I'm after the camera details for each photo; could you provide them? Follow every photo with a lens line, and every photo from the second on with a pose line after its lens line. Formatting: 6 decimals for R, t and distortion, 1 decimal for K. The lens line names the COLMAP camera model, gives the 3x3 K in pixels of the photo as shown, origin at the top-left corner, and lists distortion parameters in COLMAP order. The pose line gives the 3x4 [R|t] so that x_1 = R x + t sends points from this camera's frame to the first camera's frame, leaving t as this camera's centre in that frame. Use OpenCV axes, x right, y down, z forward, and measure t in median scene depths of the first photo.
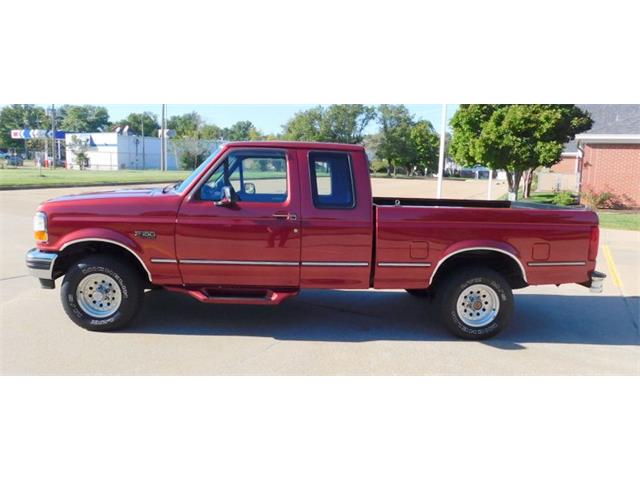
lens RADIAL K [[470.8, 0, 321.2], [0, 470.8, 222.0], [0, 0, 1]] dist [-0.083432, 0.077254]
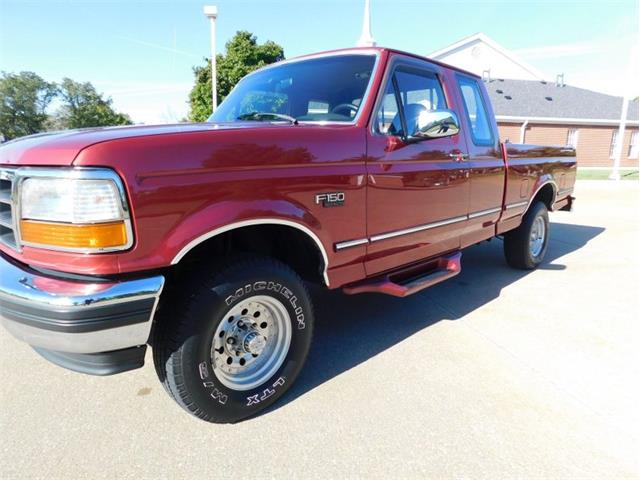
lens RADIAL K [[401.3, 0, 321.5], [0, 401.3, 231.1], [0, 0, 1]] dist [-0.059546, 0.035794]
pose [[0.763327, -0.152991, 0.627635, -0.127611], [0.091764, 0.987379, 0.129078, 0.000534], [-0.639461, -0.040934, 0.767733, 0.126216]]
